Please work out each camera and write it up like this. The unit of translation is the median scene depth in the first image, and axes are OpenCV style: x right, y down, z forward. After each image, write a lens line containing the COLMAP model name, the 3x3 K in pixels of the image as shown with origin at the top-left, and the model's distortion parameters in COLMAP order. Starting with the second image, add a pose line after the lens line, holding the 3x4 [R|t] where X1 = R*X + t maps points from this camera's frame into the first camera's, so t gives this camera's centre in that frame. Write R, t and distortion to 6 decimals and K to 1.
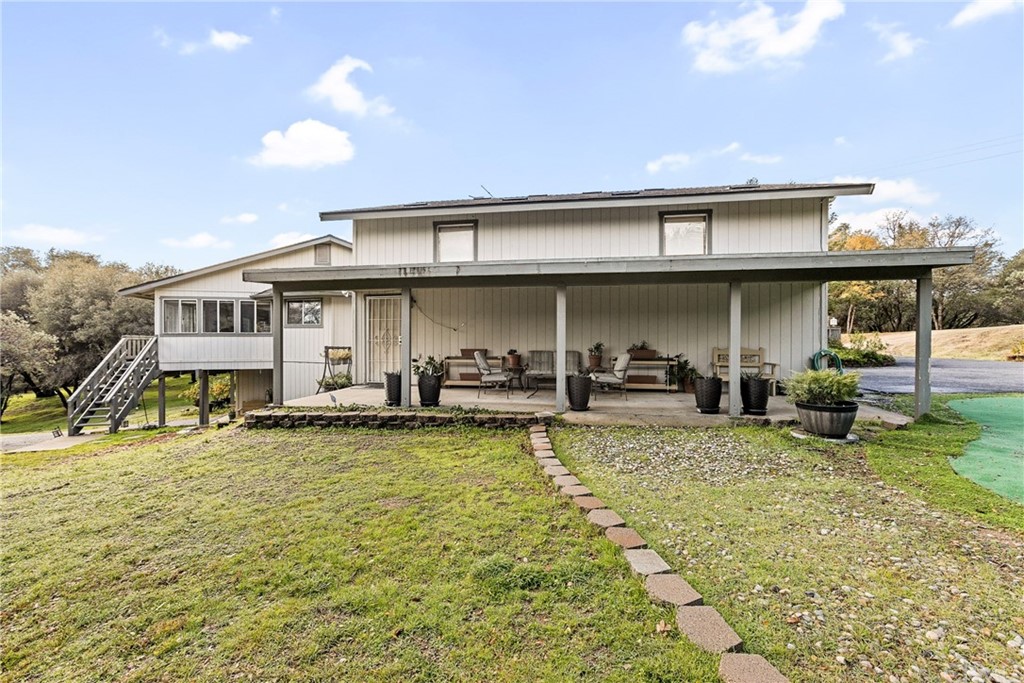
lens RADIAL K [[454.9, 0, 509.7], [0, 454.9, 338.4], [0, 0, 1]] dist [0.000503, 0.000412]
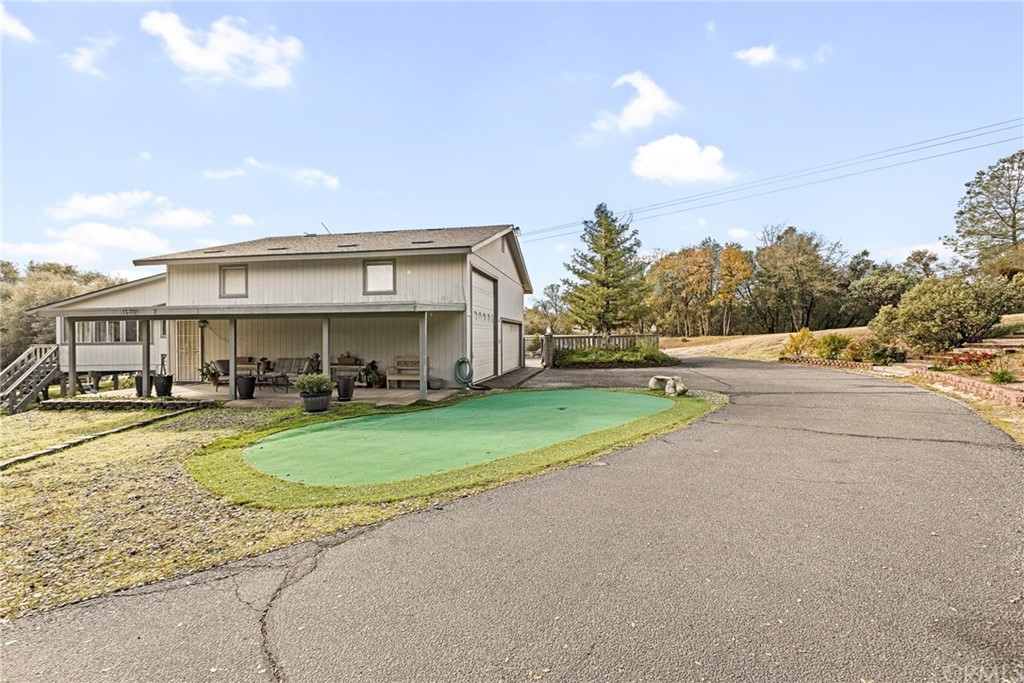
lens RADIAL K [[451.1, 0, 509.6], [0, 451.1, 338.7], [0, 0, 1]] dist [-0.001940, -0.000122]
pose [[0.999935, -0.003300, -0.010942, 0.659997], [0.003353, 0.999983, 0.004823, -0.032381], [0.010925, -0.004860, 0.999929, -0.330688]]
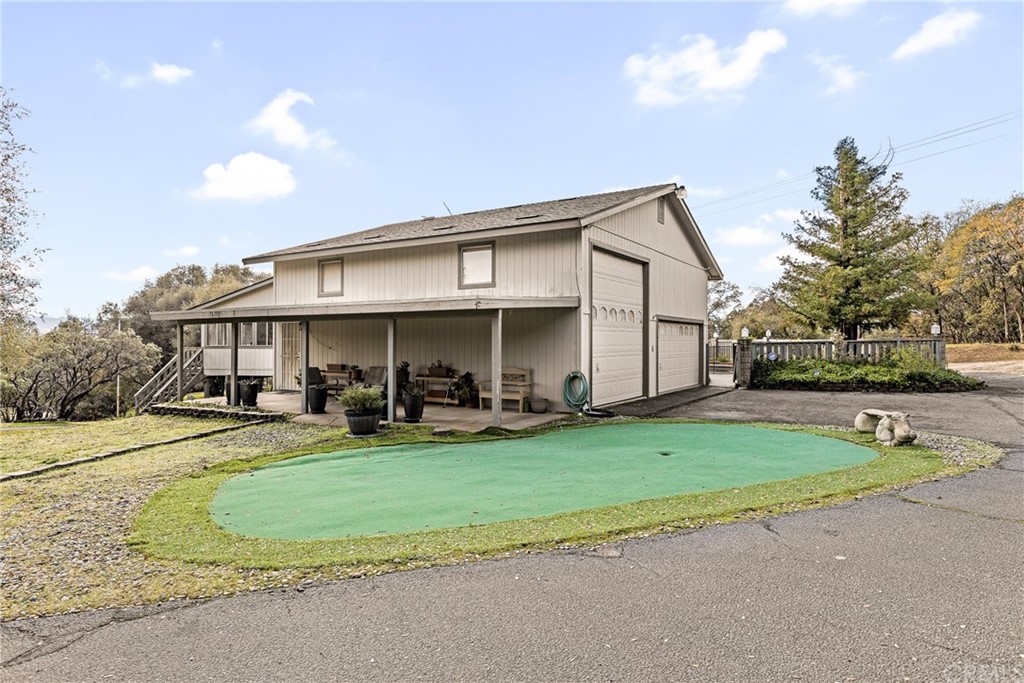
lens RADIAL K [[585.5, 0, 510.4], [0, 585.5, 341.0], [0, 0, 1]] dist [-0.002009, -0.001176]
pose [[0.925180, 0.001493, -0.379527, 0.822806], [-0.001014, 0.999998, 0.001463, -0.036120], [0.379528, -0.000969, 0.925180, -0.238703]]
